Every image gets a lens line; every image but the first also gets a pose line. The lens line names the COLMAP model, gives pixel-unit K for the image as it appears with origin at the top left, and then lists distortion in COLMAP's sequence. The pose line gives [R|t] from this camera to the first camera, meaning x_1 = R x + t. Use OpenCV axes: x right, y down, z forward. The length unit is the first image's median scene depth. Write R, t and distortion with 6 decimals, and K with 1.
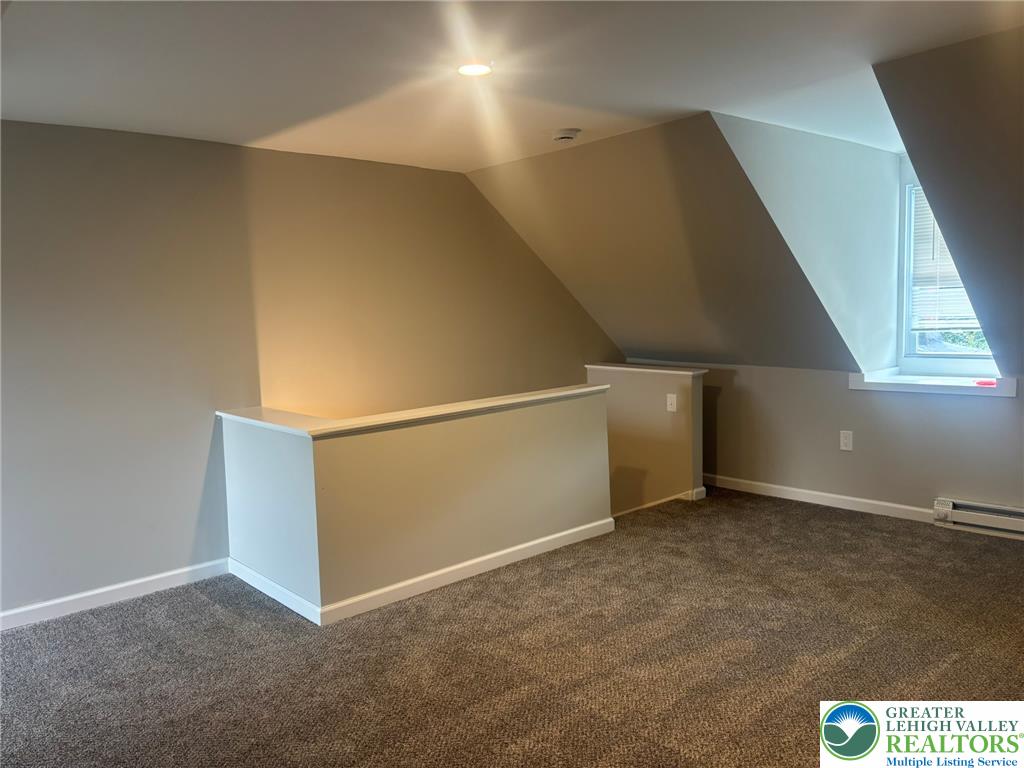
lens RADIAL K [[776.2, 0, 513.8], [0, 776.2, 391.6], [0, 0, 1]] dist [0.090263, -0.101622]
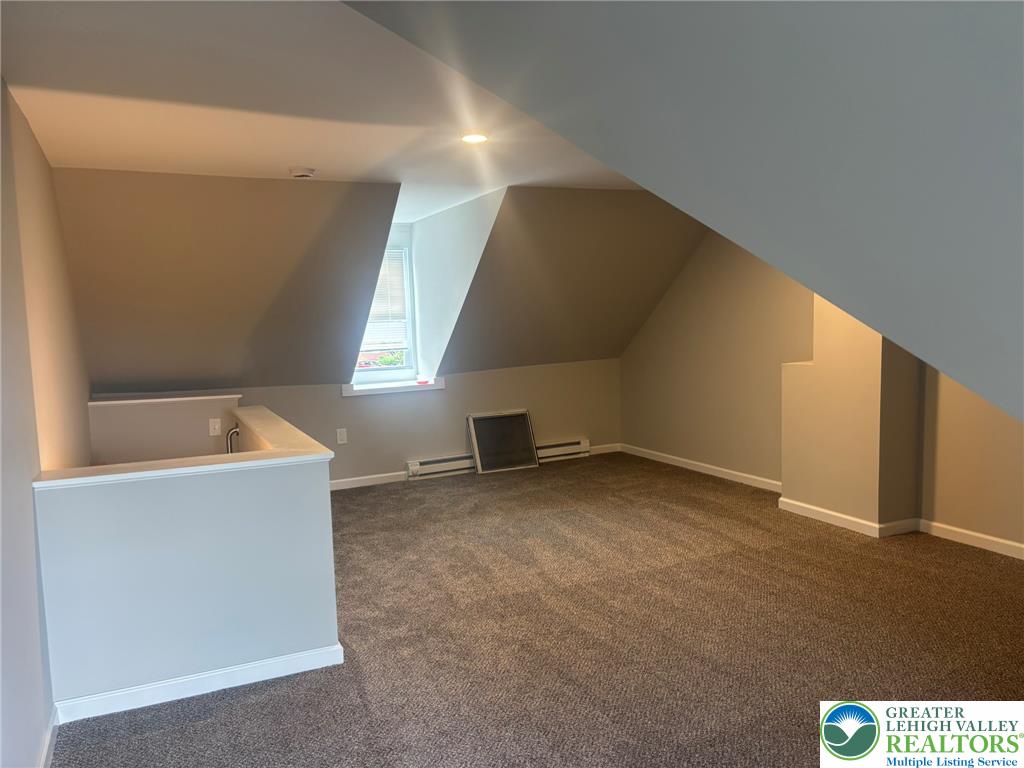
lens RADIAL K [[776.2, 0, 513.8], [0, 776.2, 391.6], [0, 0, 1]] dist [0.090263, -0.101622]
pose [[0.275312, -0.066103, 0.959080, -0.816227], [0.125634, 0.991552, 0.032277, -0.019578], [-0.953110, 0.111606, 0.281291, 0.386760]]
